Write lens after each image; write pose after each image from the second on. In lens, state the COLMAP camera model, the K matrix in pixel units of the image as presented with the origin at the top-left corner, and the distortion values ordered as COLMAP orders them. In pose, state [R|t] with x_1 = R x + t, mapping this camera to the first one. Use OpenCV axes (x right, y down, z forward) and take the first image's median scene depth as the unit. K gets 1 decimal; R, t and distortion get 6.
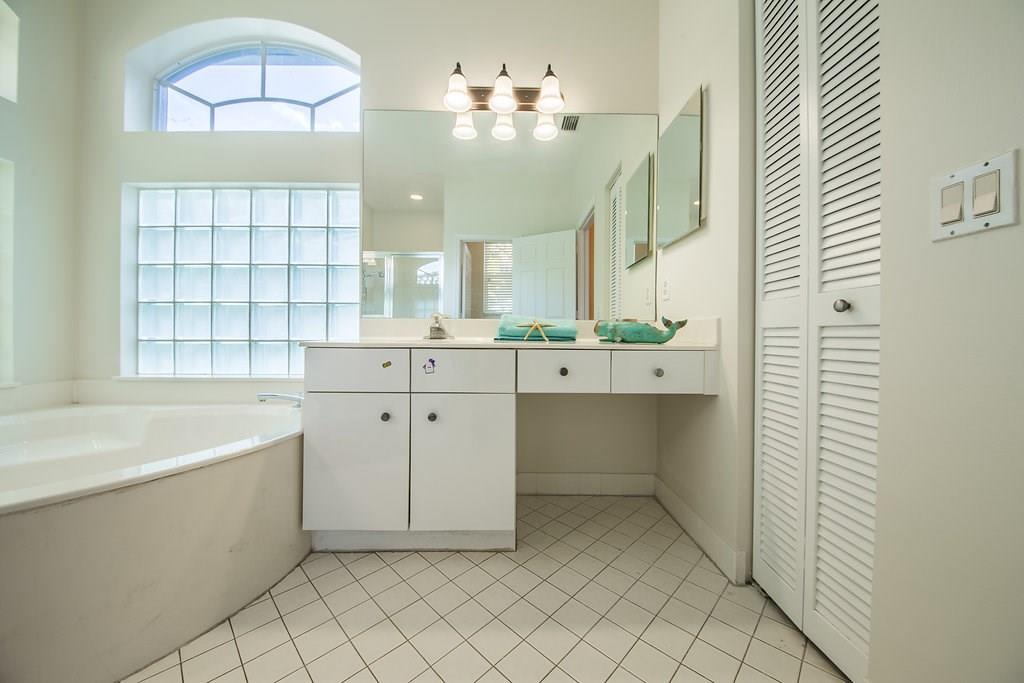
lens RADIAL K [[353.0, 0, 521.7], [0, 353.0, 336.7], [0, 0, 1]] dist [-0.015534, -0.000231]
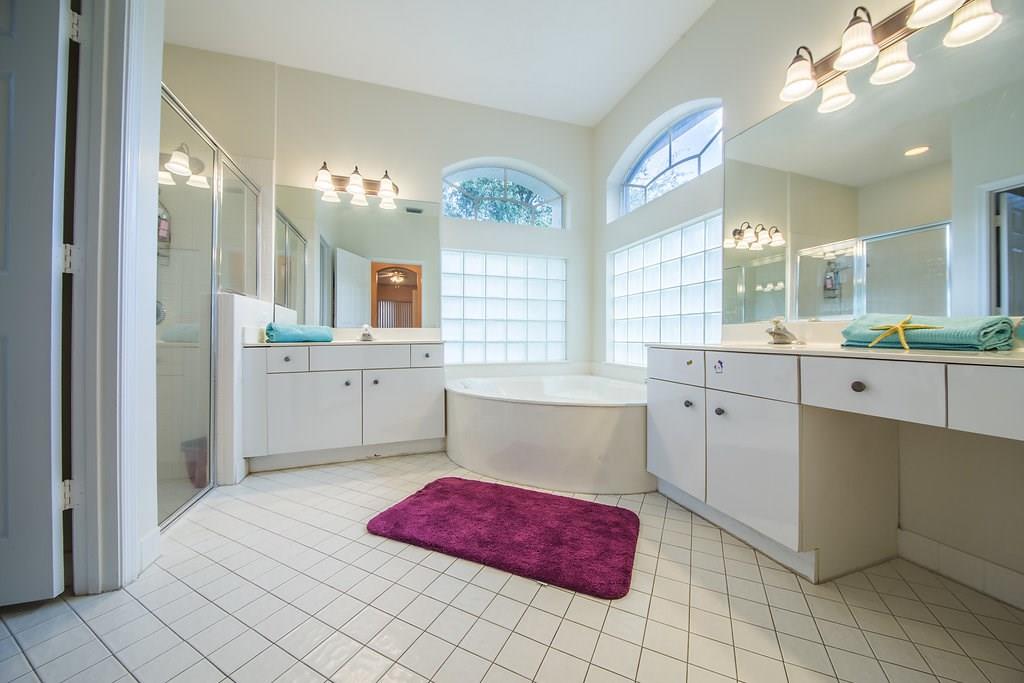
lens RADIAL K [[353.0, 0, 521.7], [0, 353.0, 336.7], [0, 0, 1]] dist [-0.015534, -0.000231]
pose [[0.312288, -0.002008, -0.949985, 0.491327], [-0.009057, 0.999946, -0.005091, -0.002588], [0.949944, 0.010194, 0.312253, 0.018200]]
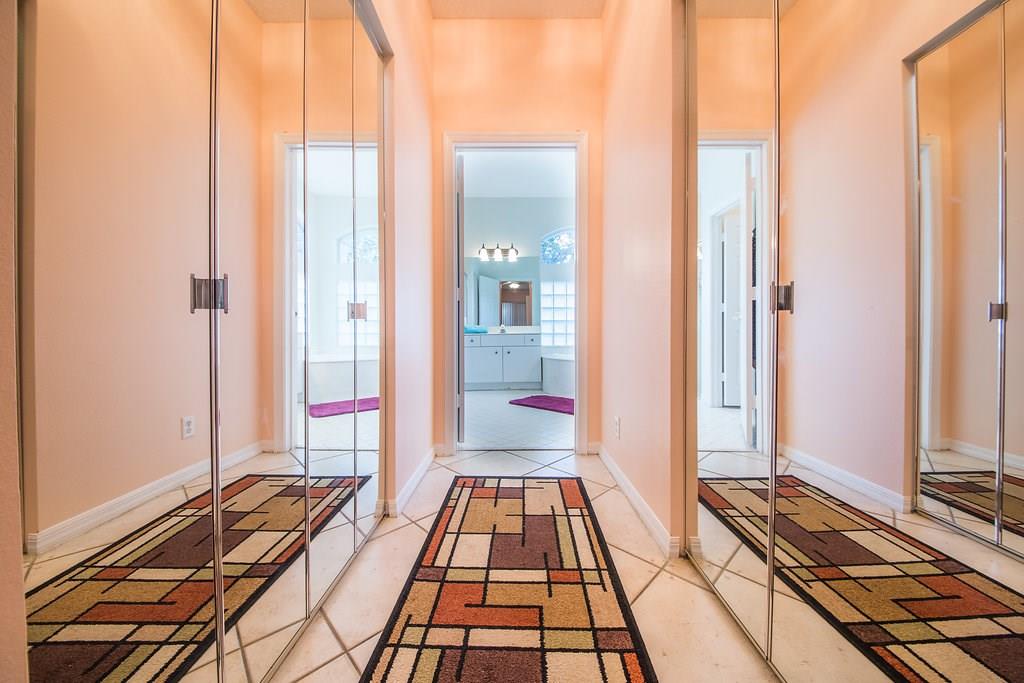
lens RADIAL K [[353.0, 0, 521.7], [0, 353.0, 336.7], [0, 0, 1]] dist [-0.015534, -0.000231]
pose [[0.003231, 0.014236, -0.999893, 1.962763], [-0.008104, 0.999866, 0.014209, 0.001604], [0.999962, 0.008057, 0.003346, 0.003271]]
